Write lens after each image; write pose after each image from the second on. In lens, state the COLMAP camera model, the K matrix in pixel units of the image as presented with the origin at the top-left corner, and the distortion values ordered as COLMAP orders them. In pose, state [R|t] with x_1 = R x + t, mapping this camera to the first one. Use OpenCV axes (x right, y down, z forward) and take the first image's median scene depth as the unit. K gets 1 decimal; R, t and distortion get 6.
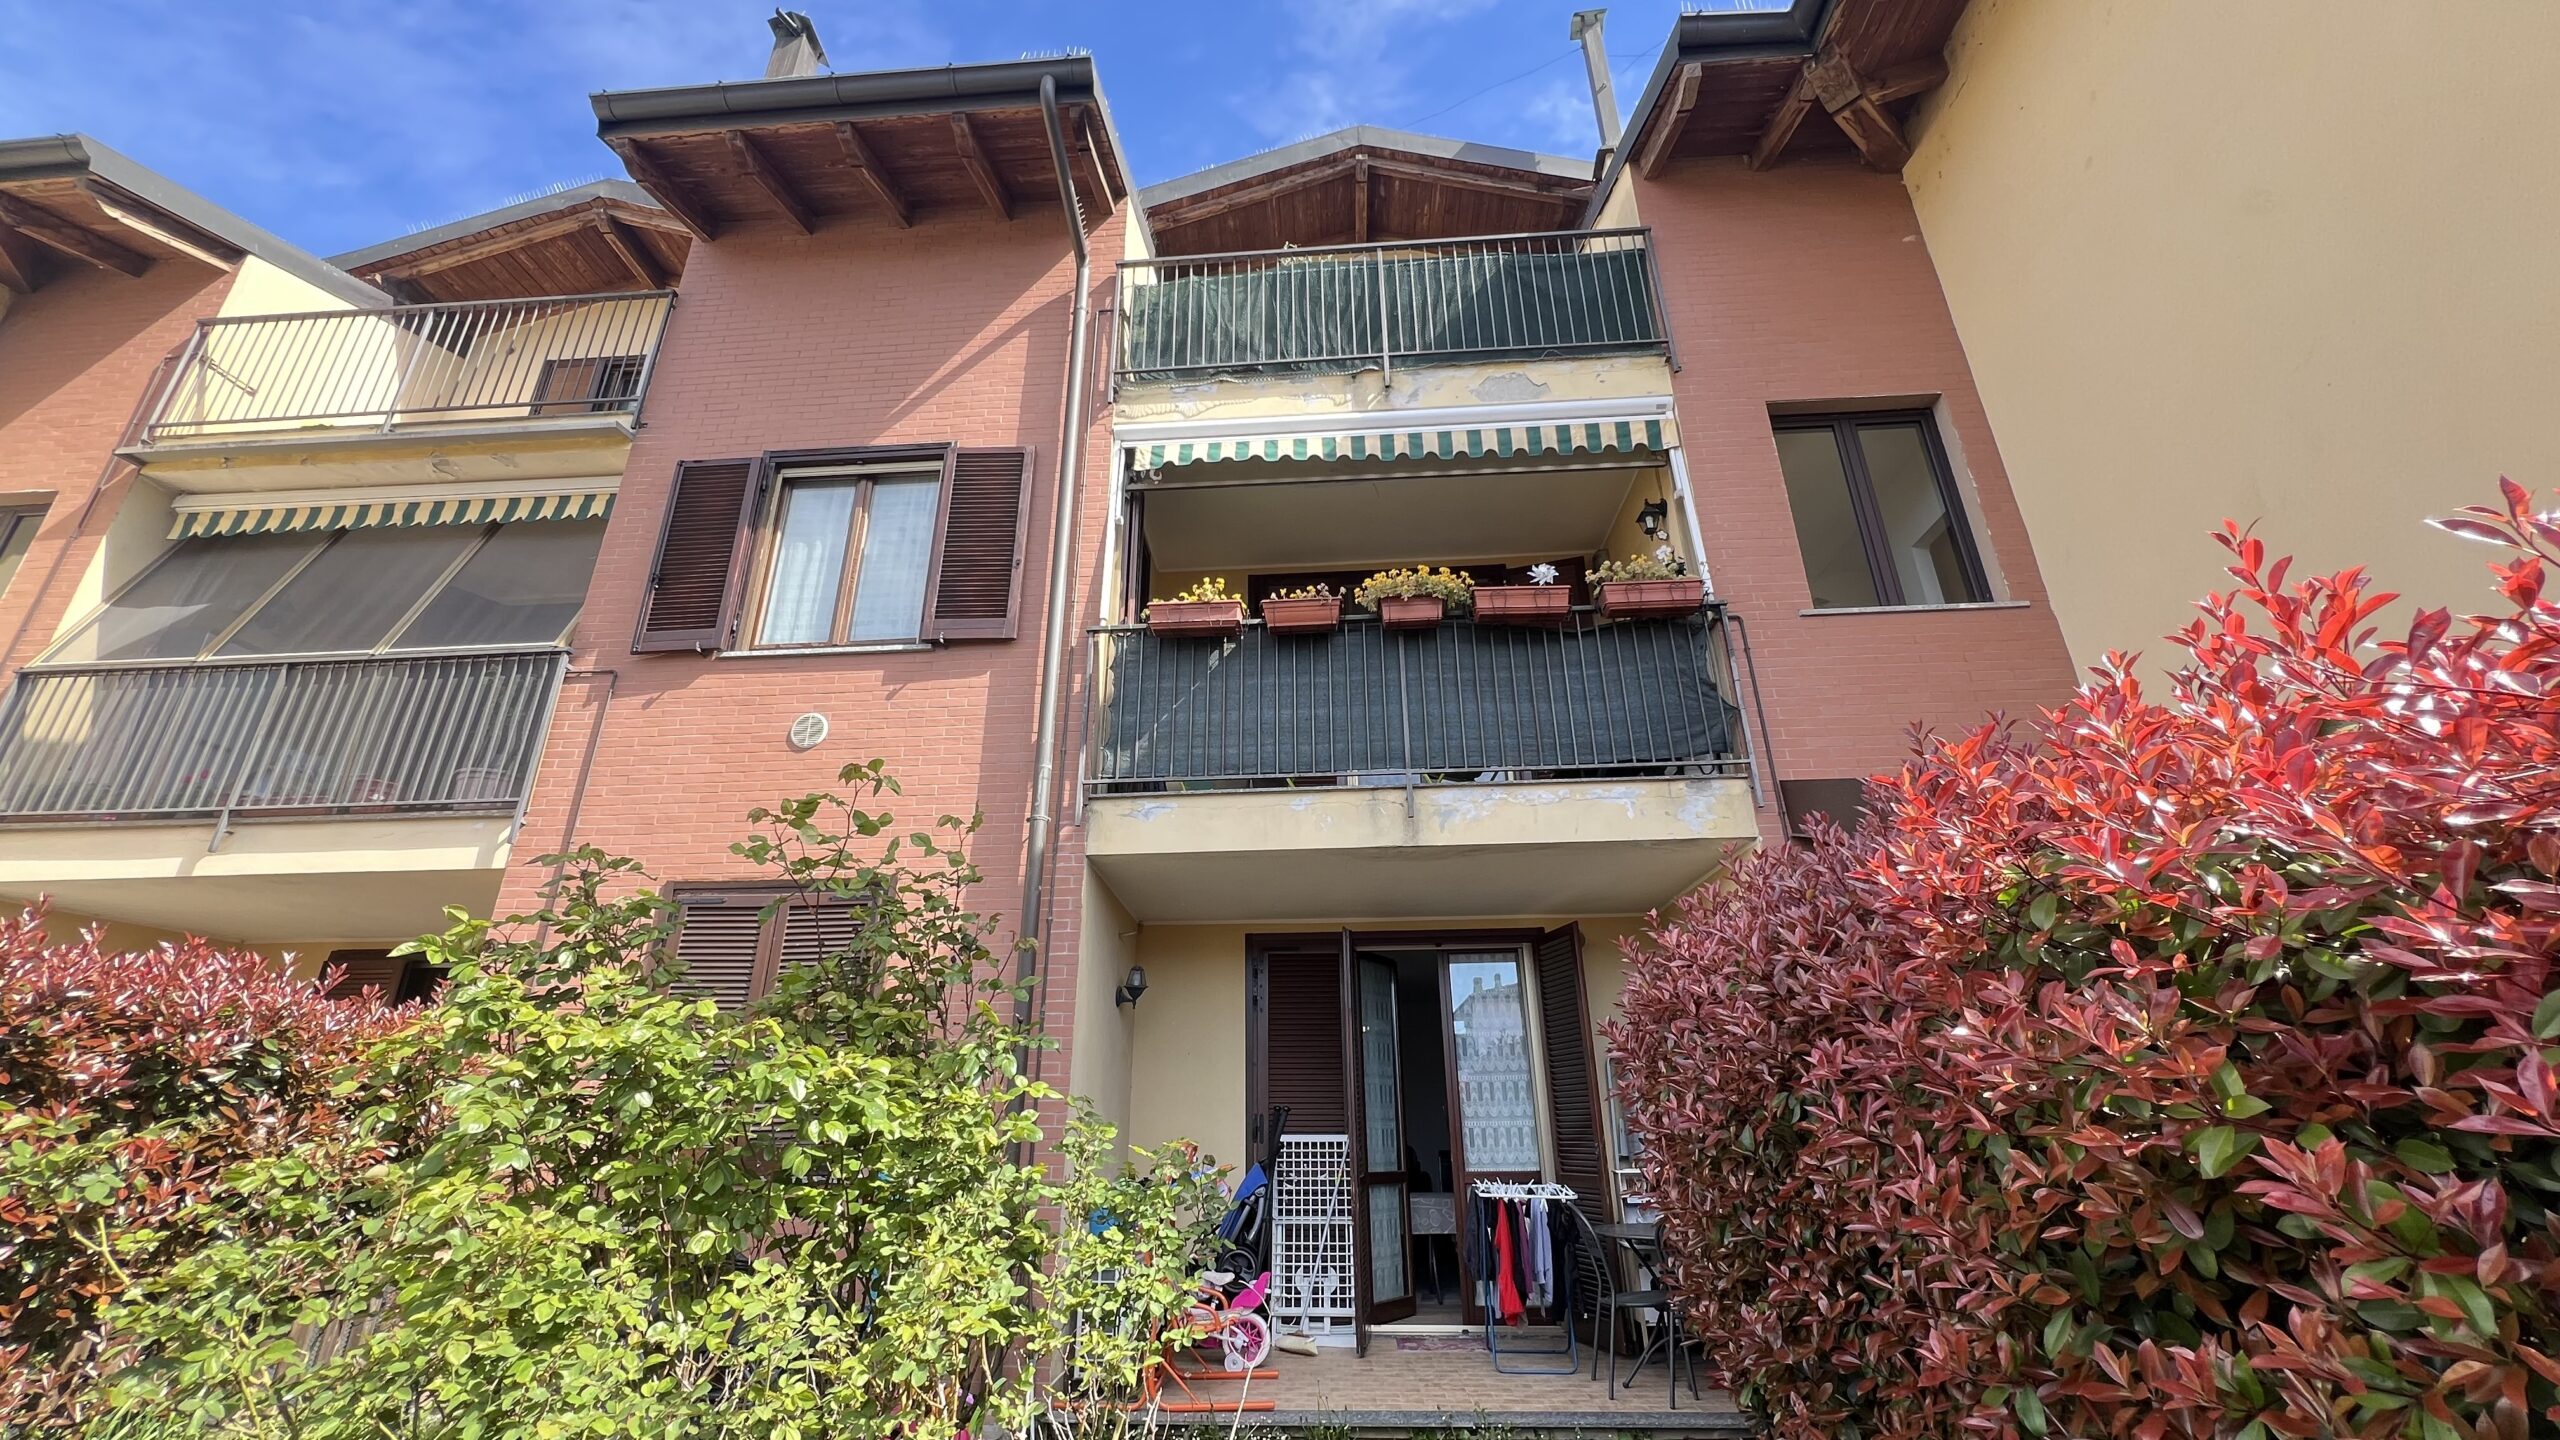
lens RADIAL K [[1024.9, 0, 1270.9], [0, 1024.9, 711.9], [0, 0, 1]] dist [-0.002913, 0.000504]
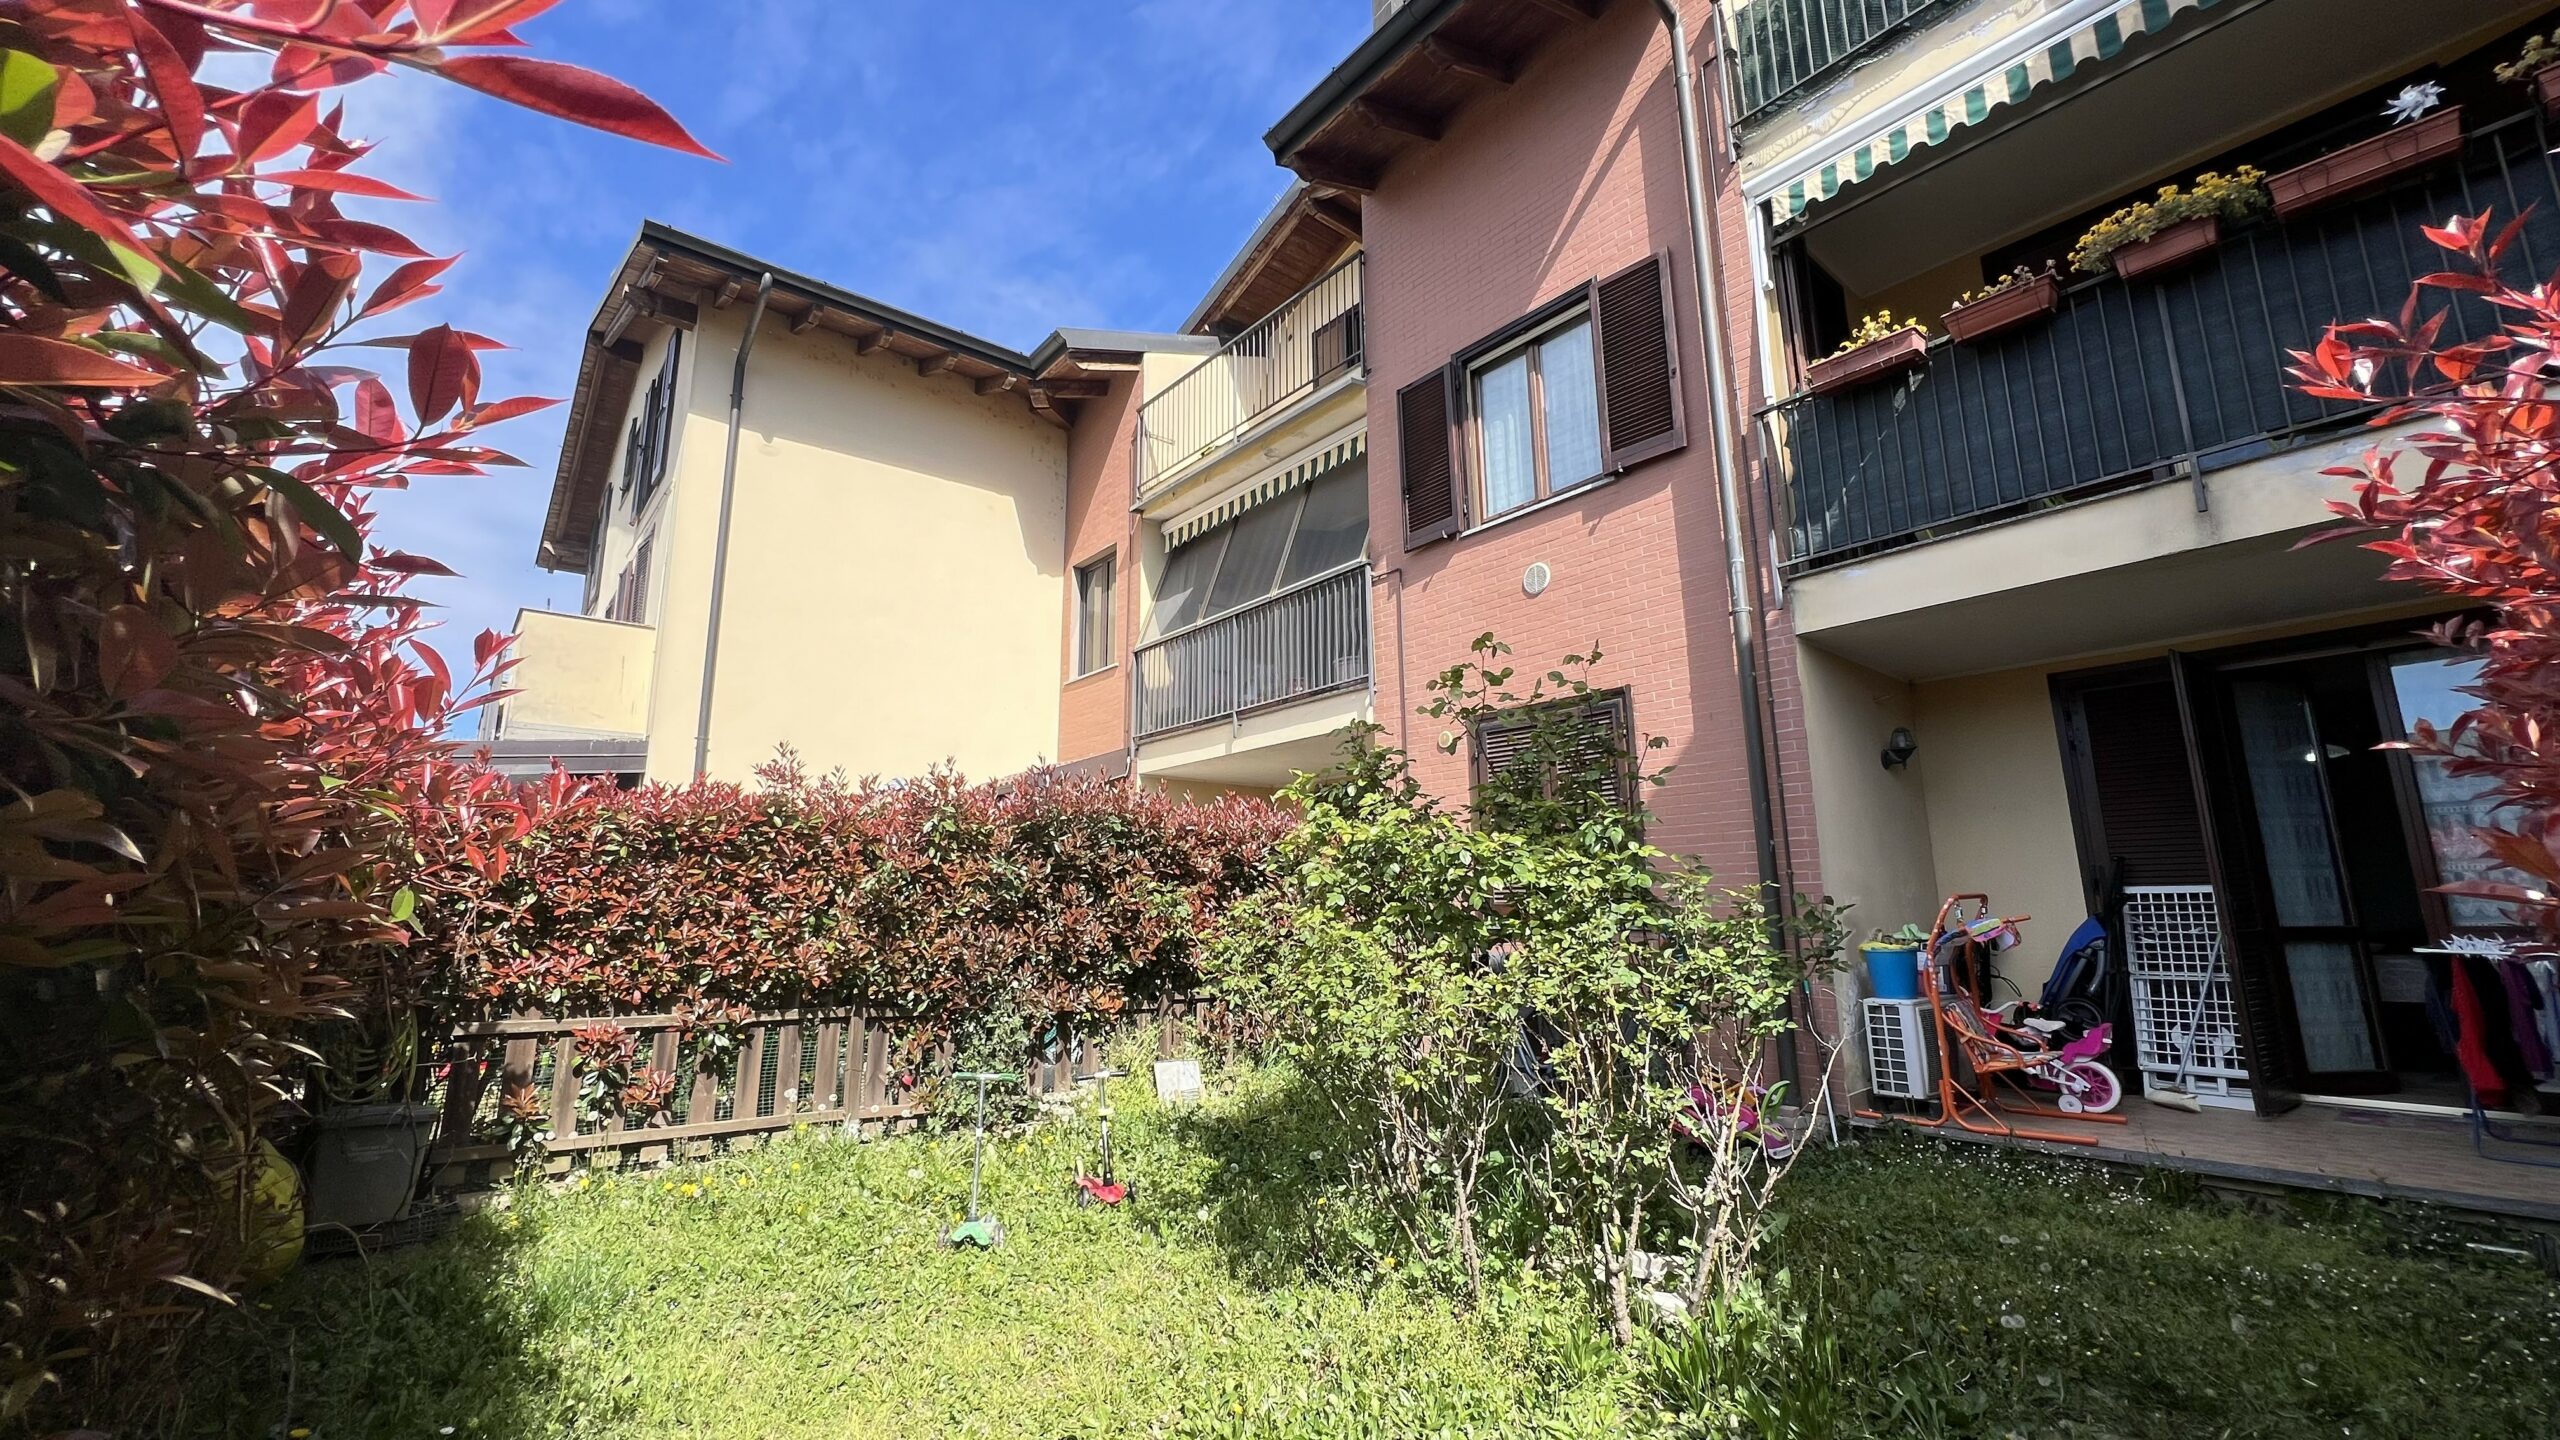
lens RADIAL K [[1024.9, 0, 1270.9], [0, 1024.9, 711.9], [0, 0, 1]] dist [-0.002913, 0.000504]
pose [[0.685901, -0.144263, -0.713252, 0.160569], [0.288081, 0.953906, 0.084095, -0.022107], [0.668244, -0.263155, 0.695845, -0.080124]]
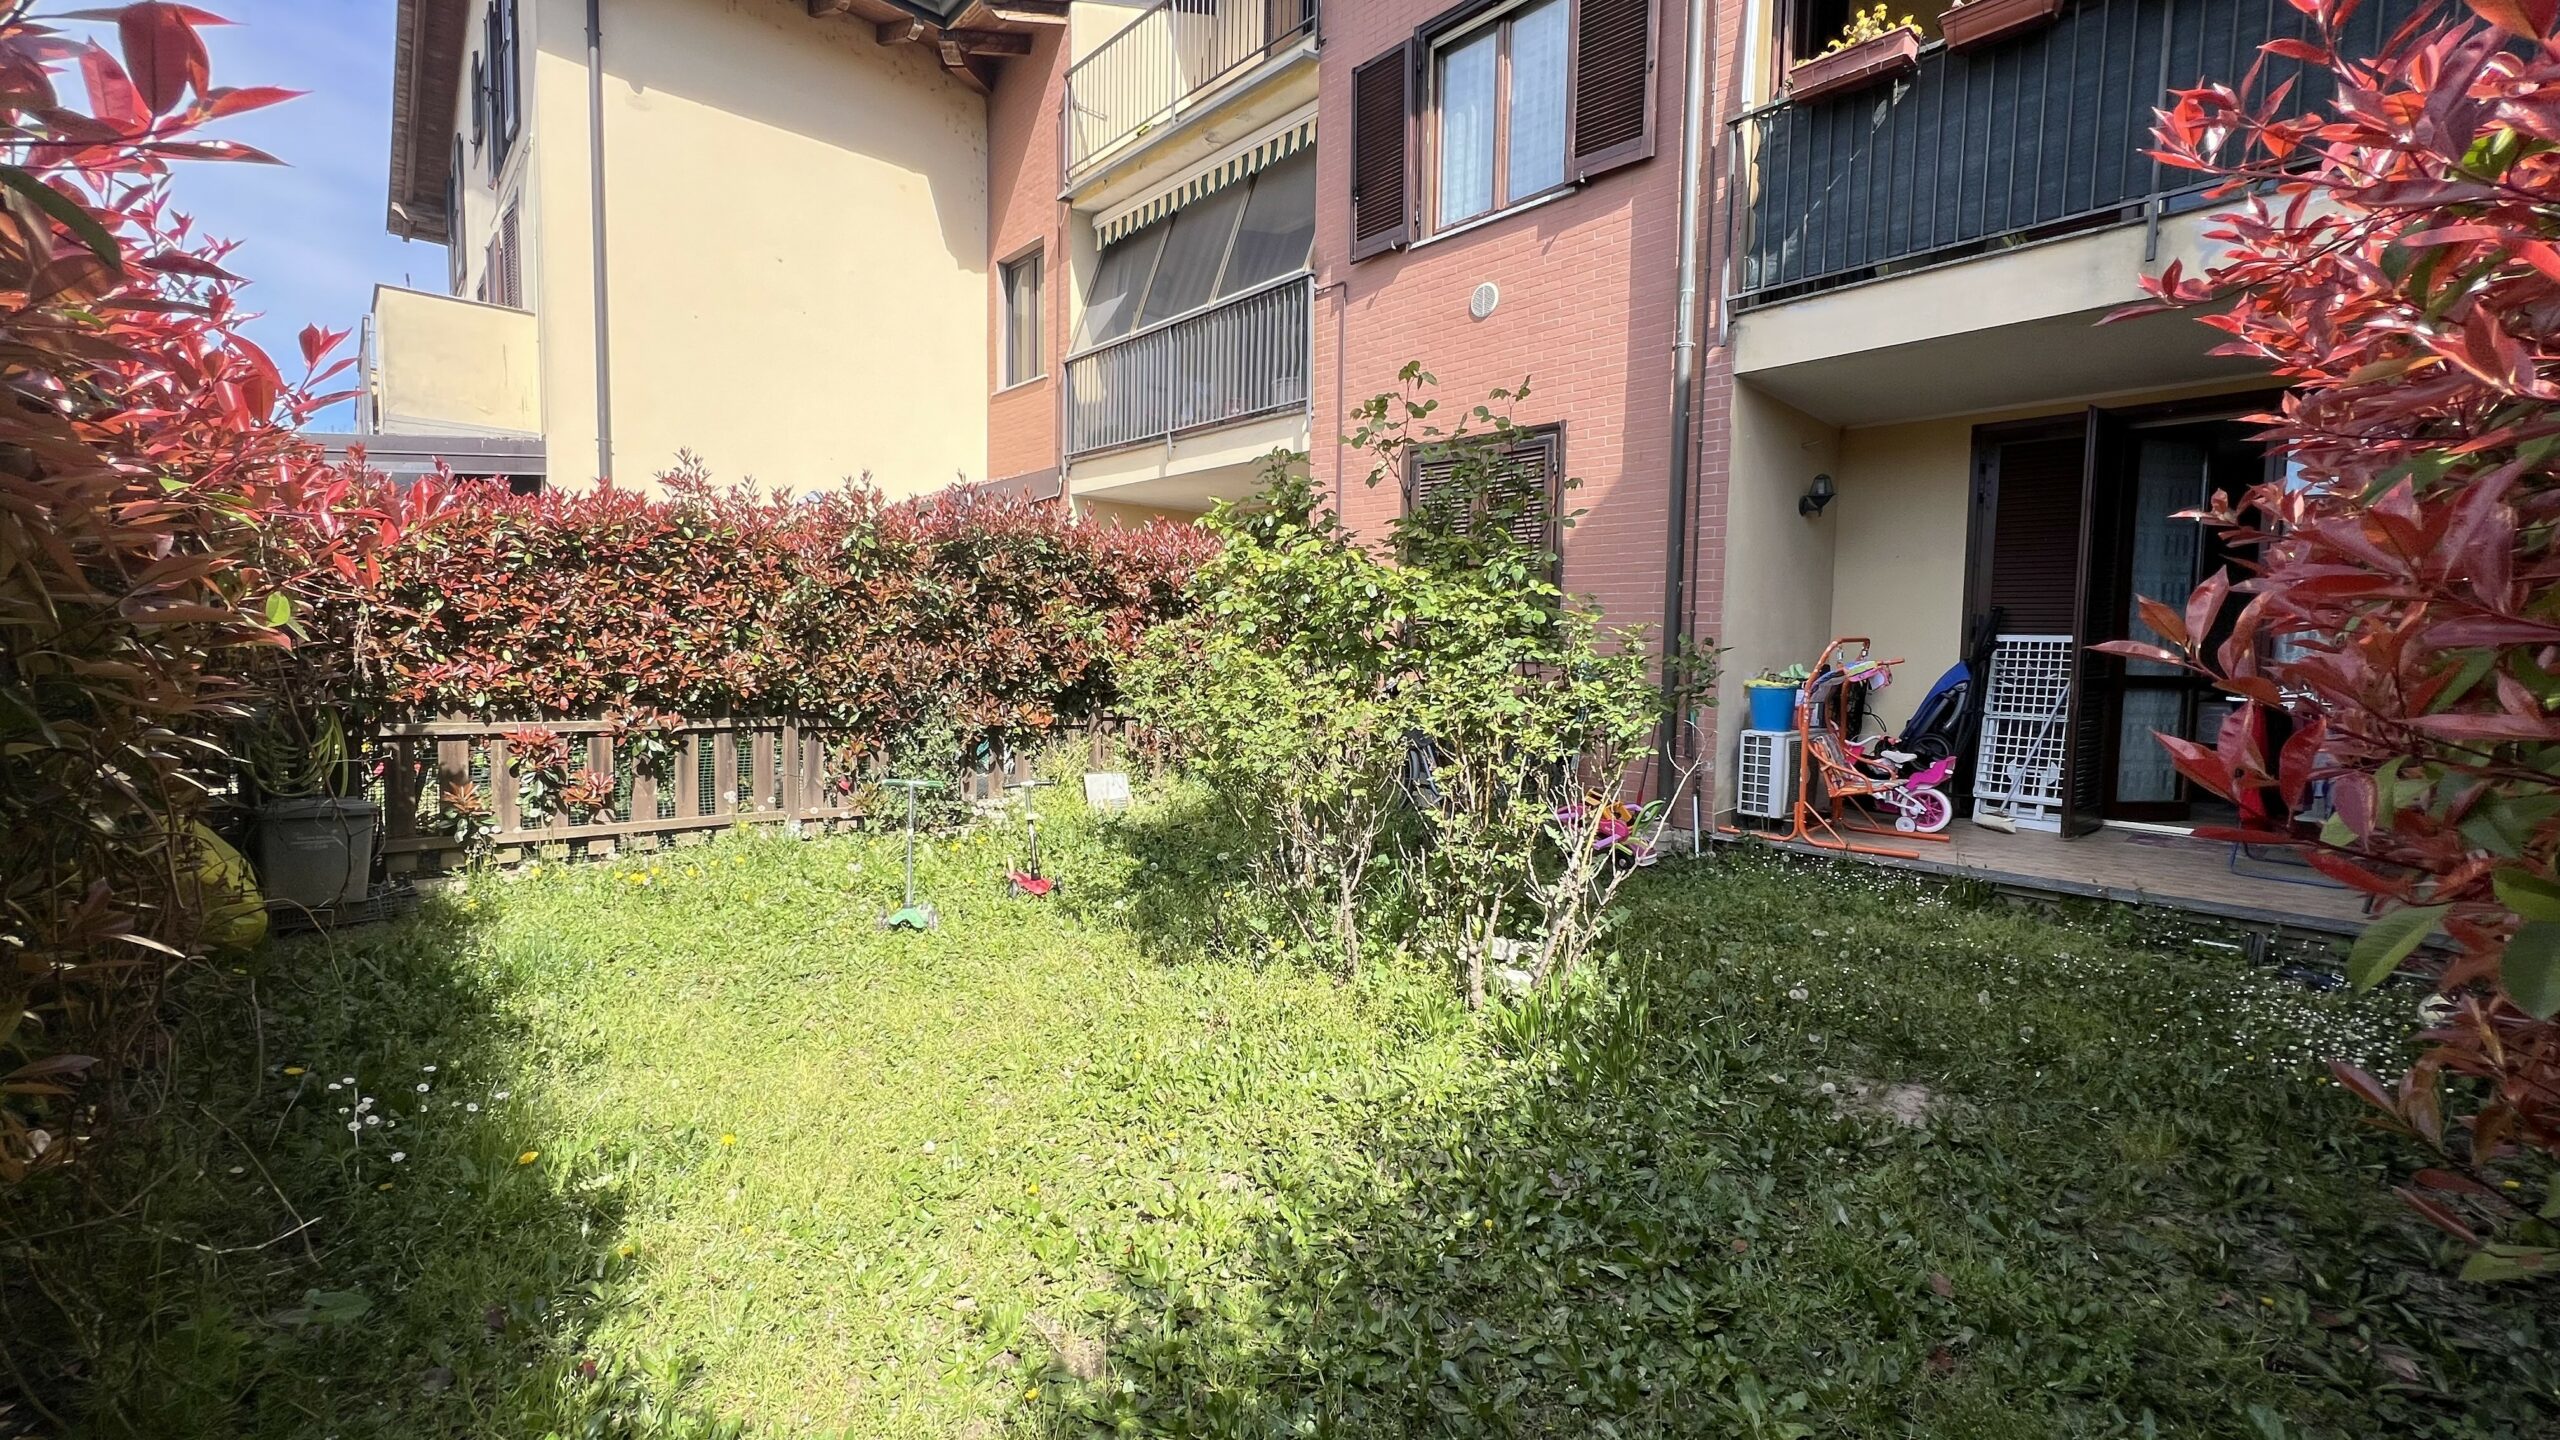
lens RADIAL K [[1024.9, 0, 1270.9], [0, 1024.9, 711.9], [0, 0, 1]] dist [-0.002913, 0.000504]
pose [[0.725430, 0.063814, -0.685332, 0.180374], [0.248567, 0.904209, 0.347305, -0.021407], [0.641846, -0.422296, 0.640078, -0.076171]]
